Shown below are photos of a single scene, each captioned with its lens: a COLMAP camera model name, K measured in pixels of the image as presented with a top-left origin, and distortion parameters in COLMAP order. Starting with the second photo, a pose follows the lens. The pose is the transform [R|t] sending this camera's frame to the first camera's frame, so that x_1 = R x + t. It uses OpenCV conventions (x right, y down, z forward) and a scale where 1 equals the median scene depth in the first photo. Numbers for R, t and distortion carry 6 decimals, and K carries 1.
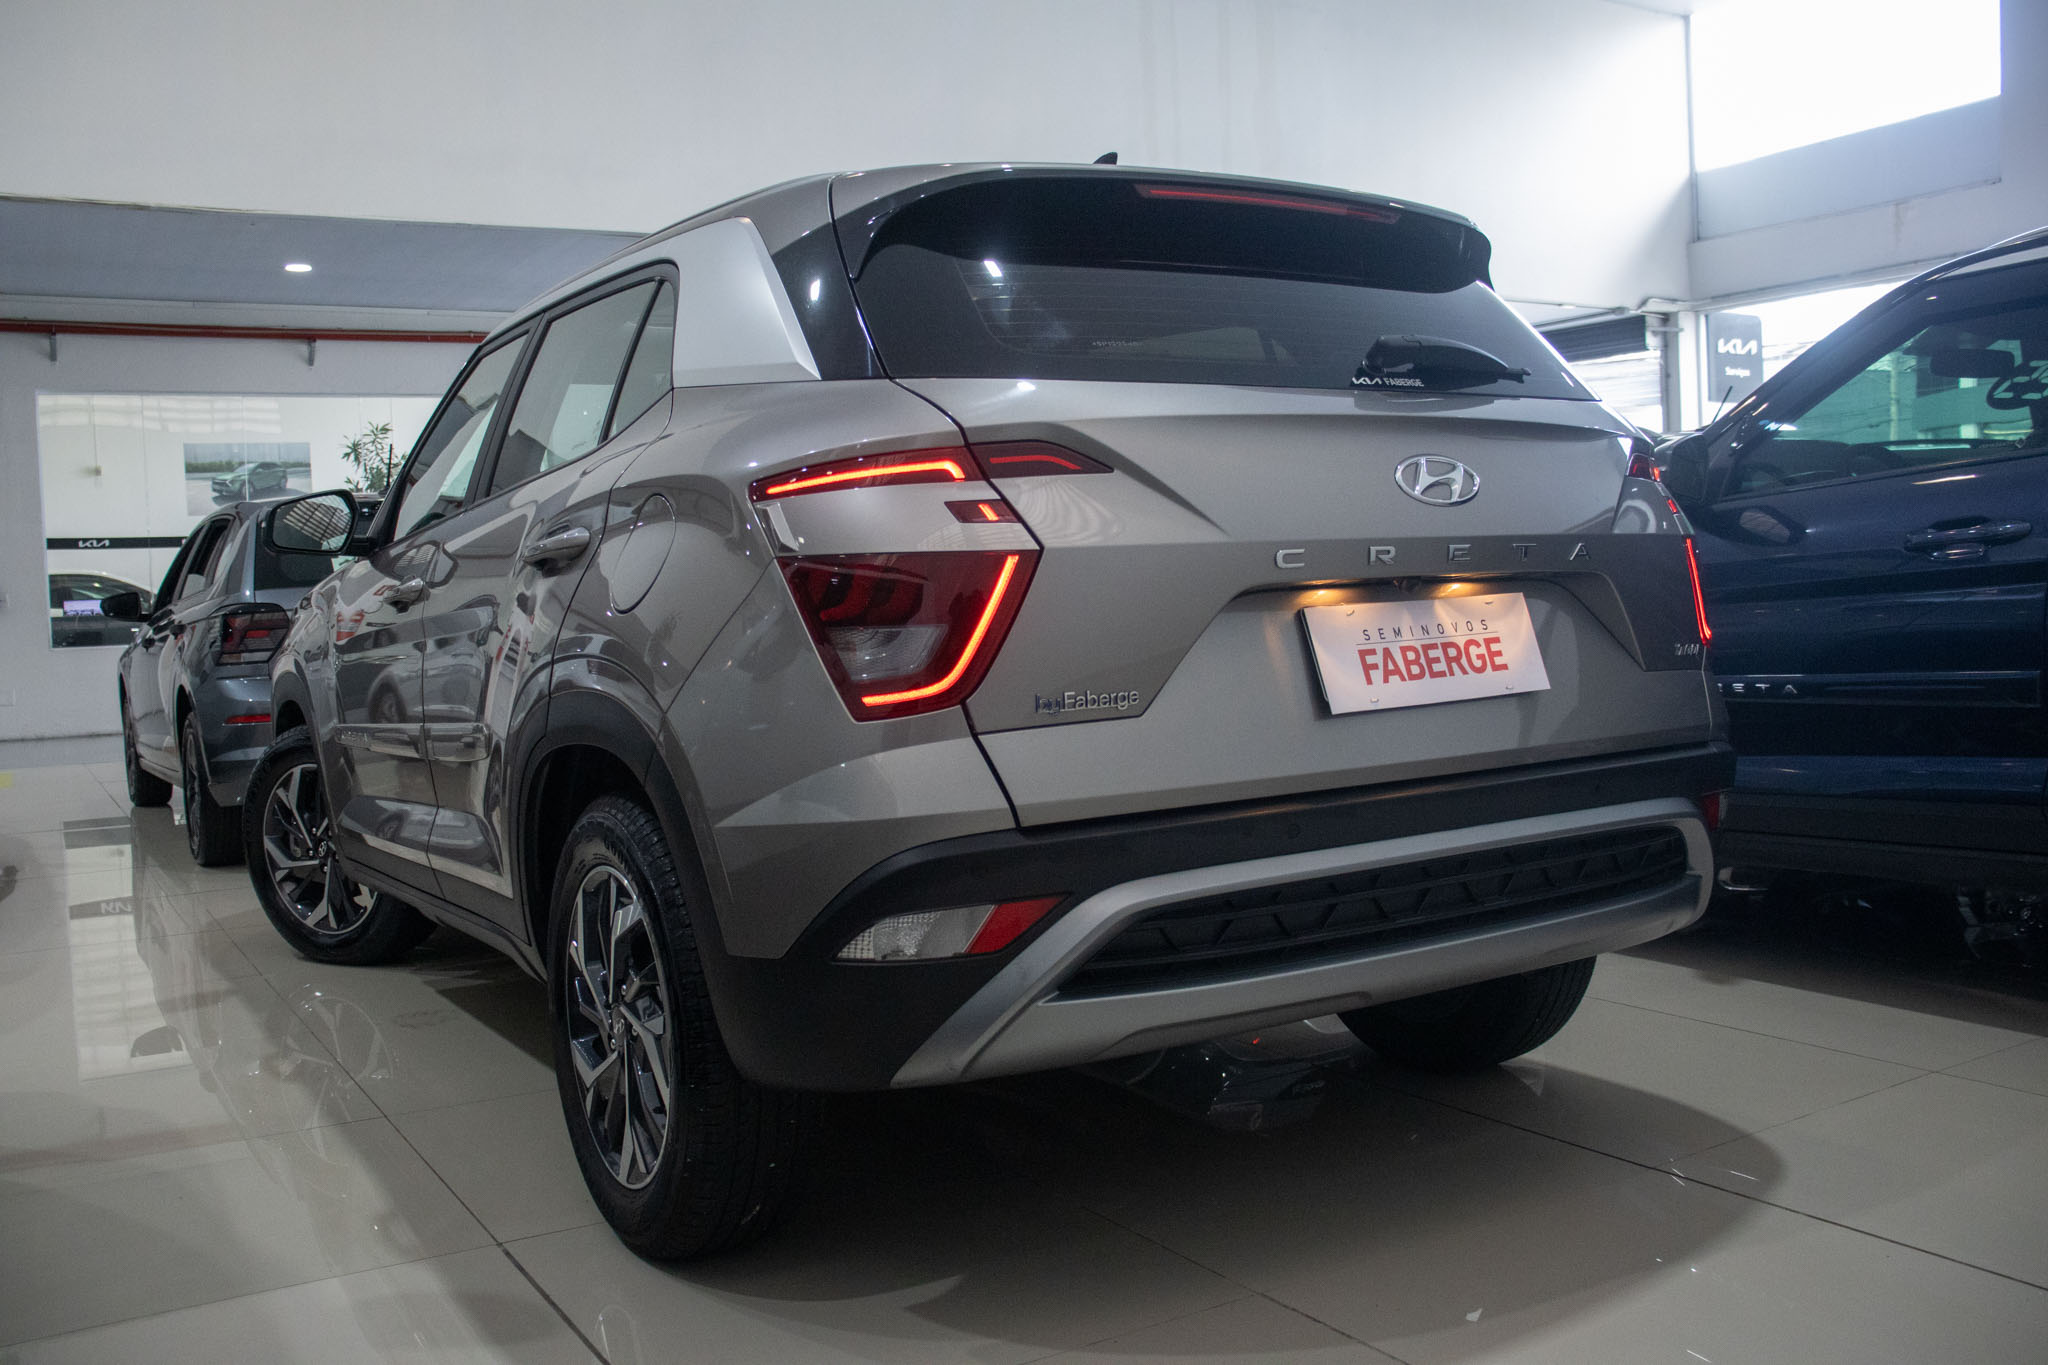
lens RADIAL K [[1746.0, 0, 1023.6], [0, 1746.0, 686.7], [0, 0, 1]] dist [-0.081114, -0.016500]
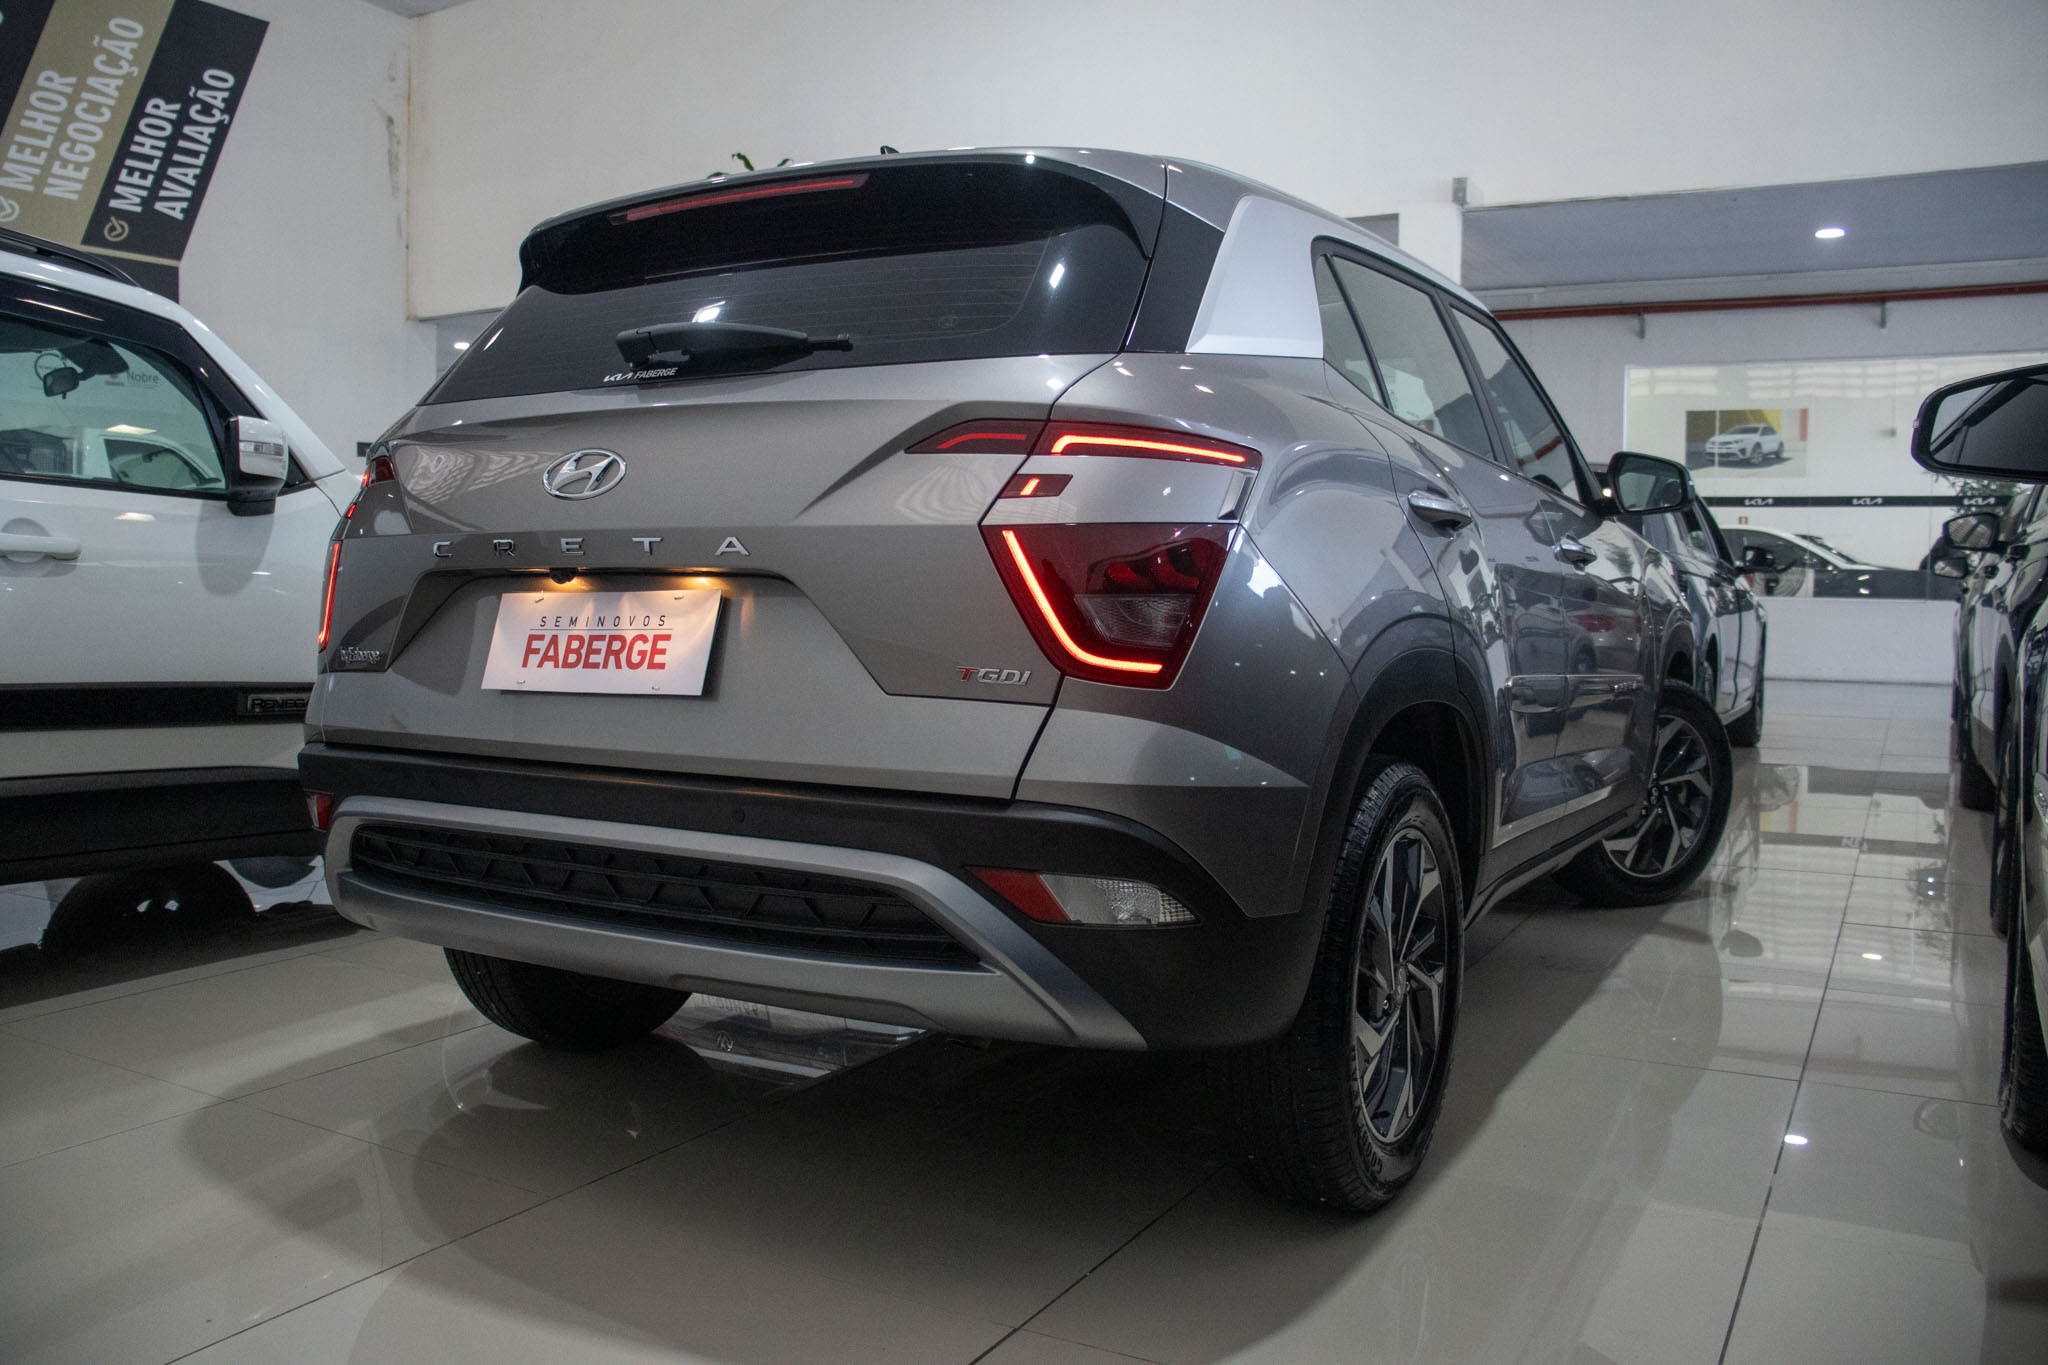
lens RADIAL K [[1669.9, 0, 1017.2], [0, 1669.9, 692.6], [0, 0, 1]] dist [-0.140163, 0.050057]
pose [[0.464641, 0.100865, -0.879736, 1.198004], [-0.068967, 0.994596, 0.077609, -0.082927], [0.882809, 0.024612, 0.469086, 0.762277]]
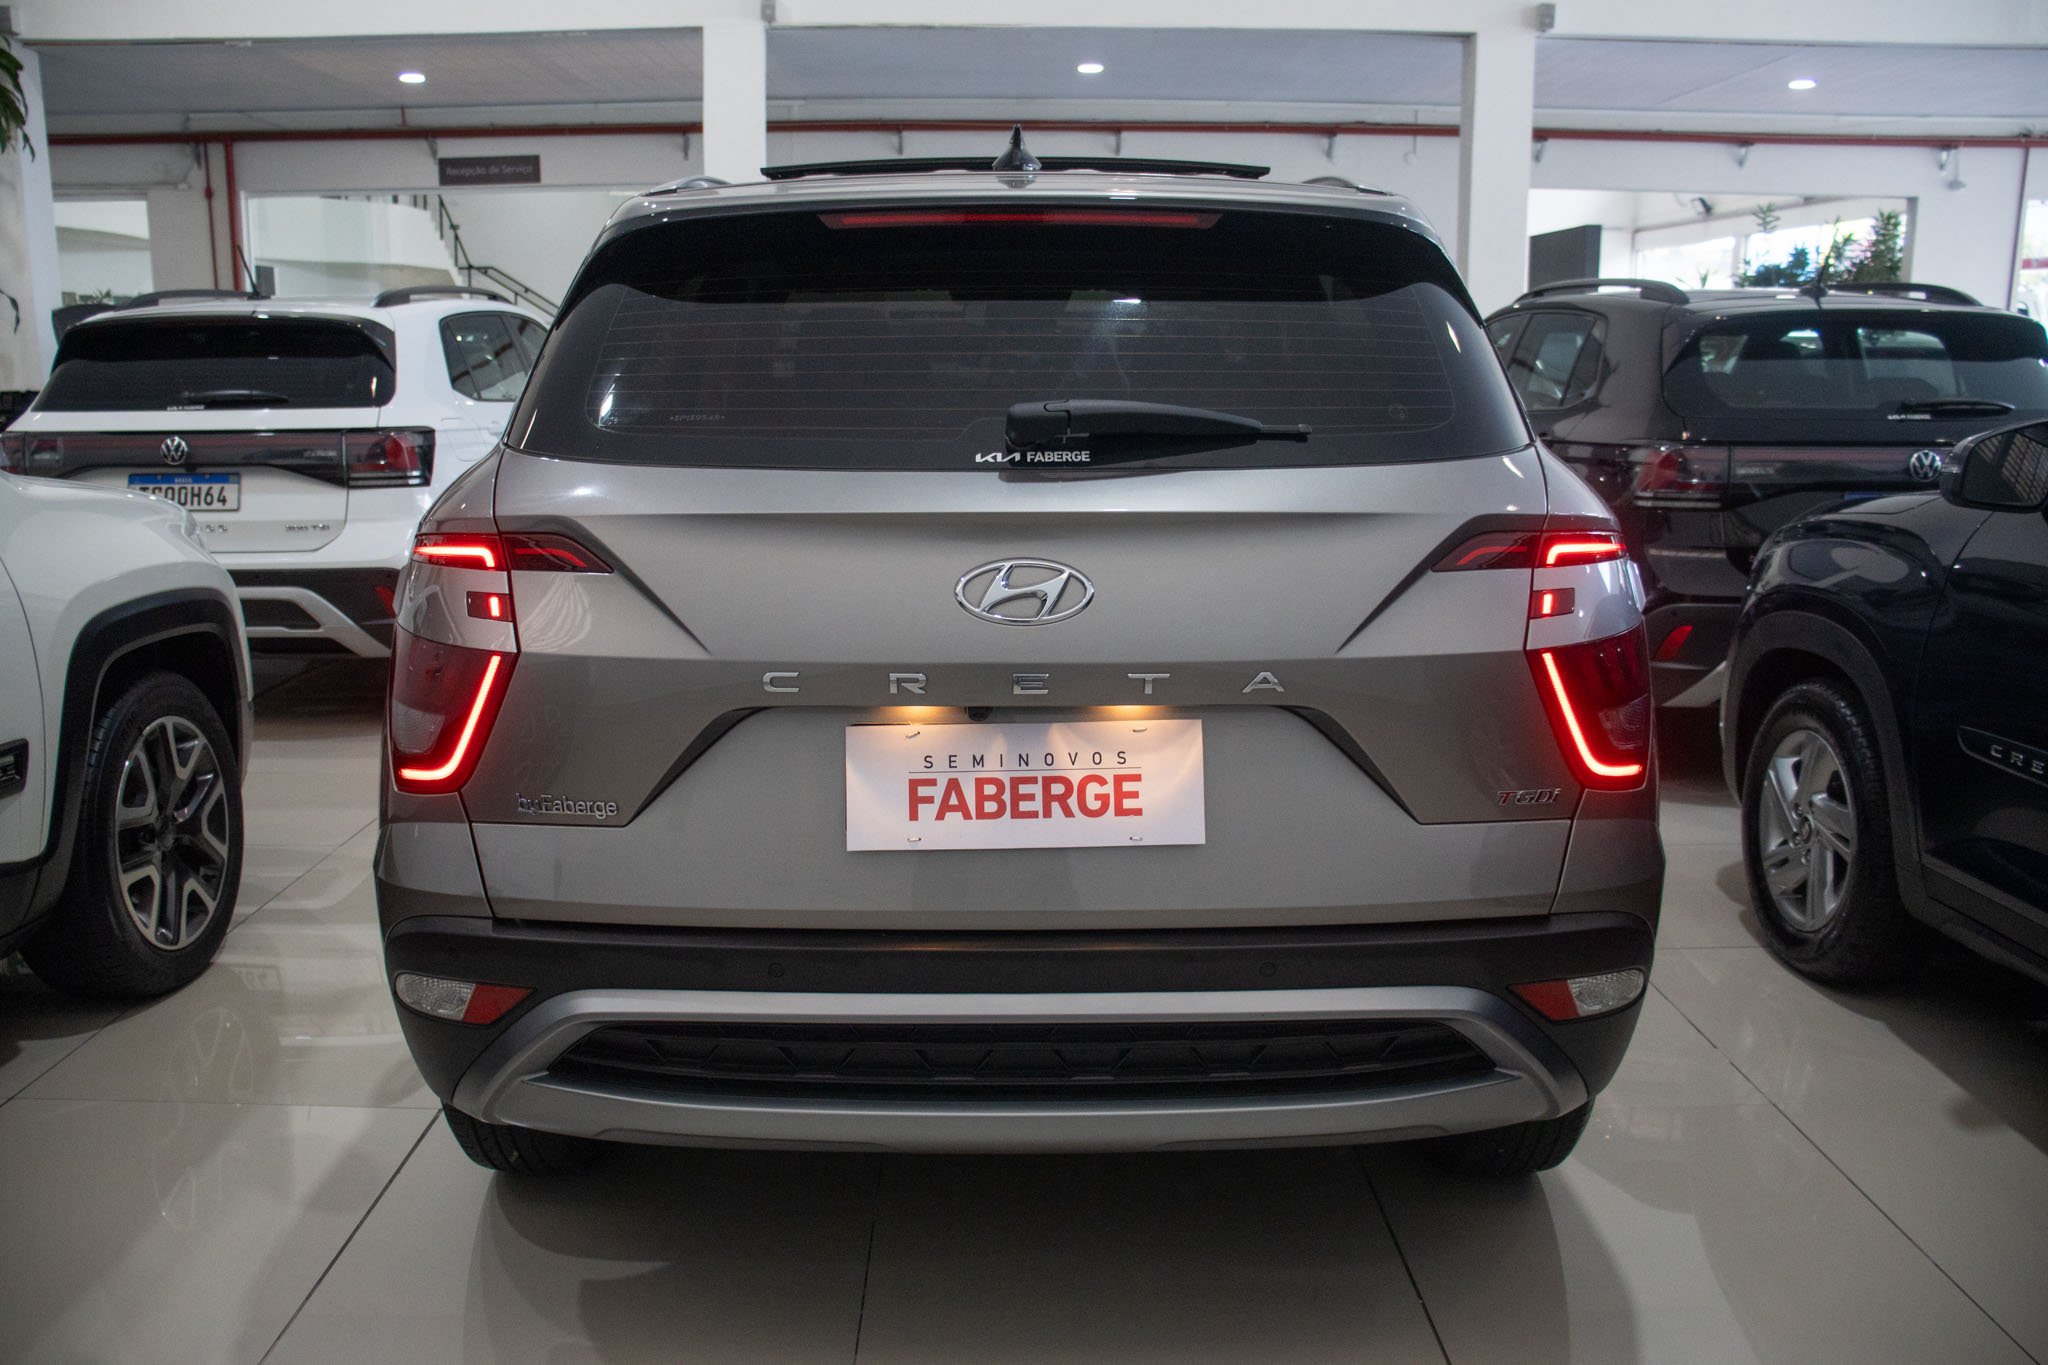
lens RADIAL K [[1669.9, 0, 1017.1], [0, 1669.9, 681.9], [0, 0, 1]] dist [-0.140163, 0.050057]
pose [[0.851722, 0.140431, -0.504825, 0.636466], [-0.061048, 0.983451, 0.170577, -0.209737], [0.520425, -0.114465, 0.846201, 0.309433]]
